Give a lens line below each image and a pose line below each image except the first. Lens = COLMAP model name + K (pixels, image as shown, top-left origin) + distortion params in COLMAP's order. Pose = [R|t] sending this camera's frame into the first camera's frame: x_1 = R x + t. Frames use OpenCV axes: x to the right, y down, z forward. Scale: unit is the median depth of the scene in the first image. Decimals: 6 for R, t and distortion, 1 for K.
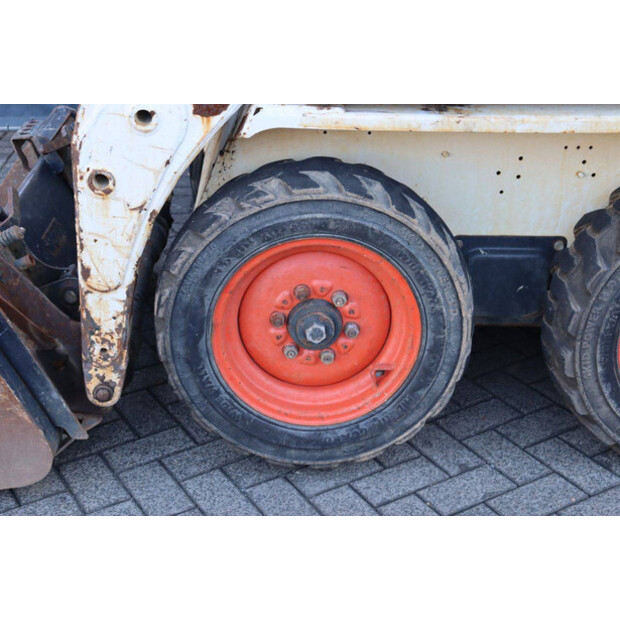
lens RADIAL K [[981.7, 0, 309.5], [0, 981.7, 306.3], [0, 0, 1]] dist [0.117550, 0.000000]
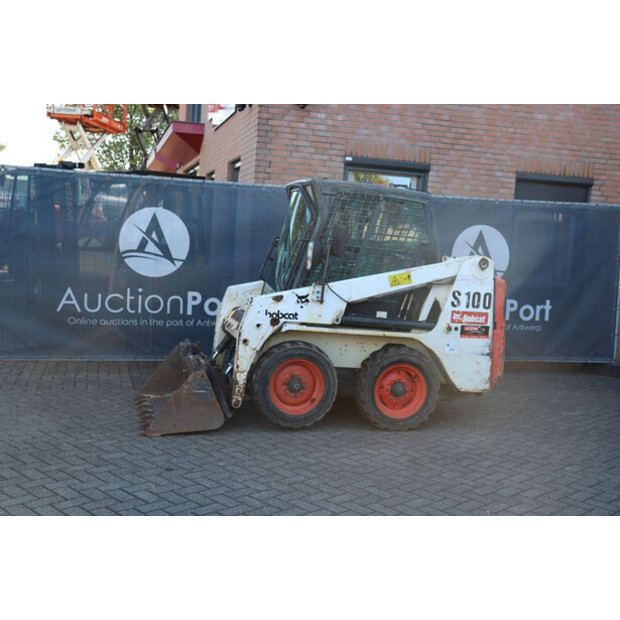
lens RADIAL K [[697.2, 0, 307.5], [0, 697.2, 310.9], [0, 0, 1]] dist [-0.023279, 0.000000]
pose [[0.973275, 0.041313, 0.225896, -0.556830], [0.037439, 0.941979, -0.333578, 0.636301], [-0.226571, 0.333120, 0.915258, -1.493057]]
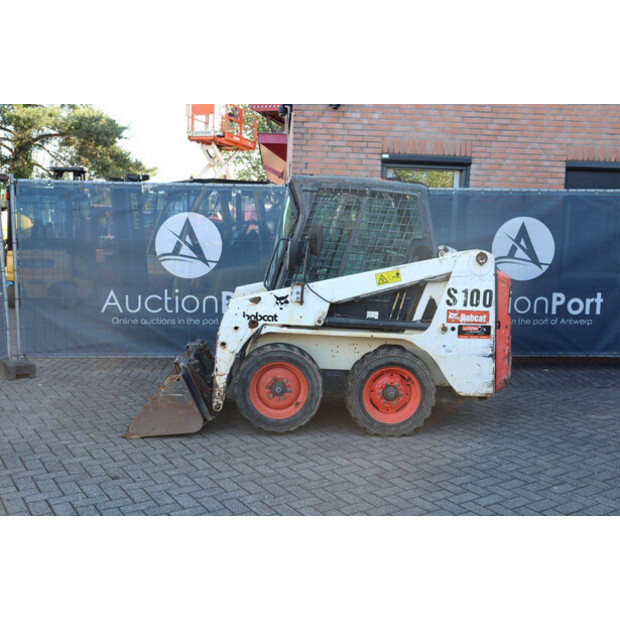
lens RADIAL K [[615.9, 0, 308.2], [0, 615.9, 314.3], [0, 0, 1]] dist [-0.060990, 0.000000]
pose [[0.999186, 0.025584, 0.031199, 0.037490], [-0.014420, 0.948617, -0.316097, 0.476666], [-0.037683, 0.315390, 0.948214, -1.220899]]
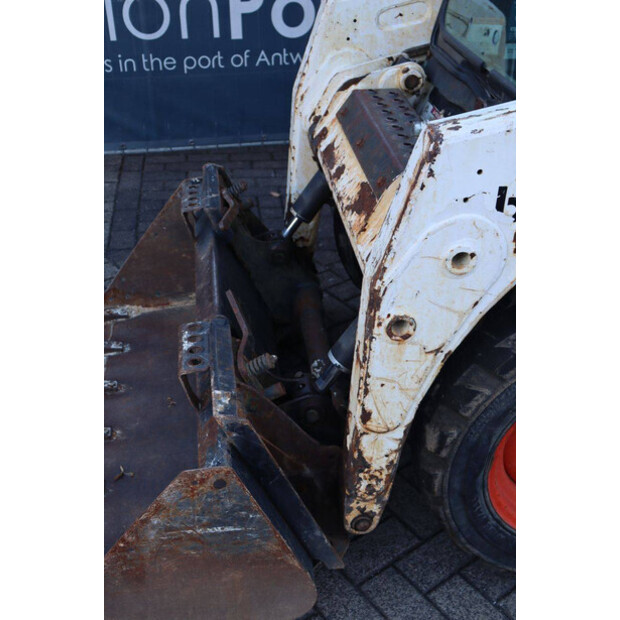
lens RADIAL K [[782.5, 0, 323.1], [0, 782.5, 323.3], [0, 0, 1]] dist [0.012453, 0.000000]
pose [[0.995165, -0.035235, 0.091680, -0.319227], [0.024197, 0.992619, 0.118835, -0.199067], [-0.095191, -0.116042, 0.988672, 0.295306]]
